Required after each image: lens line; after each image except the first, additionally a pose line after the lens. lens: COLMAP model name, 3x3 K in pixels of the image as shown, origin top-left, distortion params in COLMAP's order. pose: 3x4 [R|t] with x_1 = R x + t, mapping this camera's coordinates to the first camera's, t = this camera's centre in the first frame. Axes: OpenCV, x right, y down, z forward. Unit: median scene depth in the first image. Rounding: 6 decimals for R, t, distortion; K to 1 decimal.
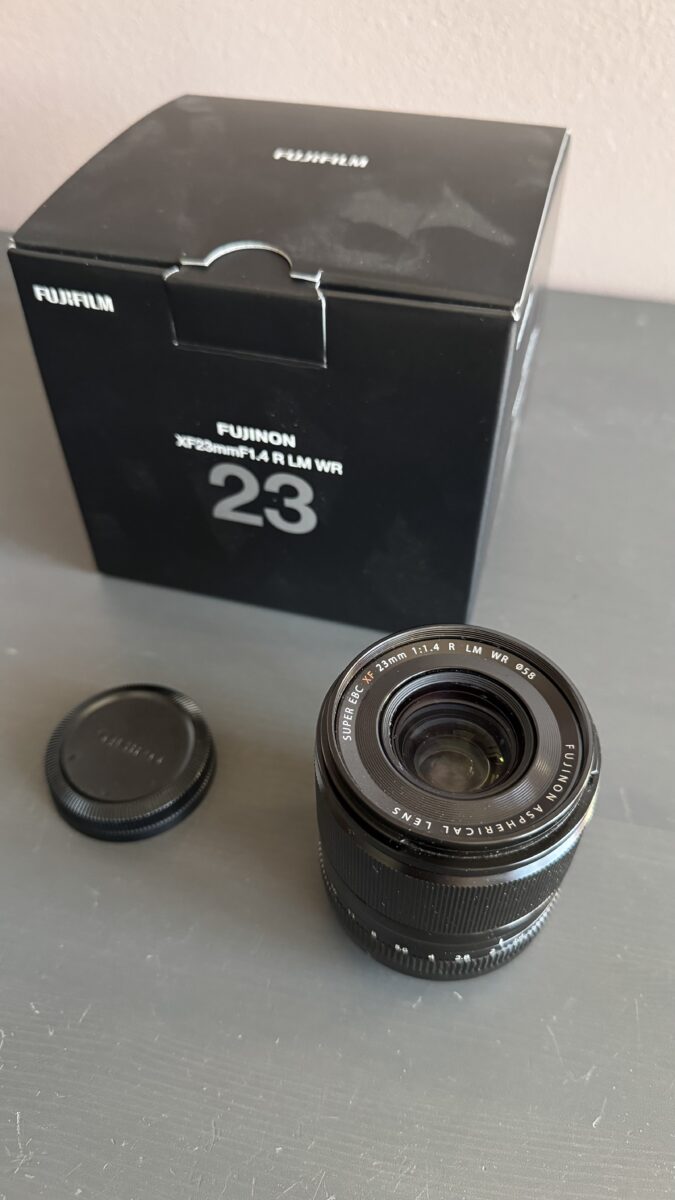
lens RADIAL K [[858.1, 0, 337.5], [0, 858.1, 600.0], [0, 0, 1]] dist [0.004179, -0.001366]
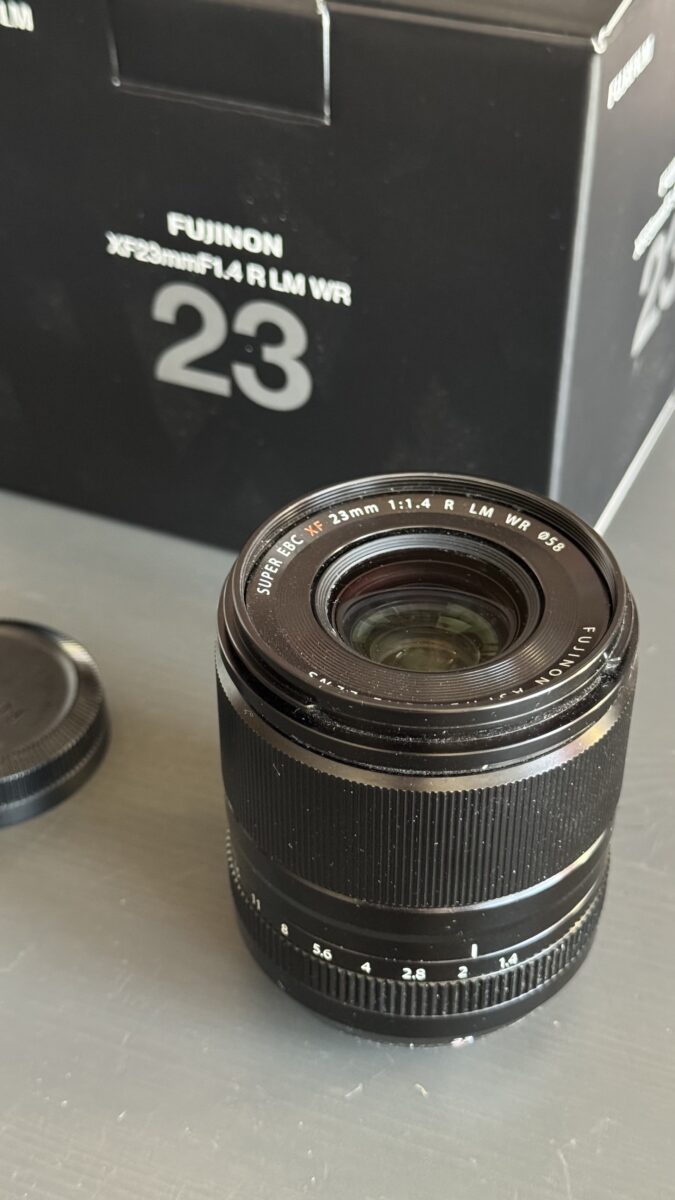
lens RADIAL K [[1686.3, 0, 337.5], [0, 1686.3, 600.0], [0, 0, 1]] dist [0.012088, 0.087010]
pose [[0.990319, 0.094782, -0.101411, 0.146858], [-0.107788, 0.985427, -0.131585, 0.241510], [0.087461, 0.141242, 0.986104, -0.220008]]
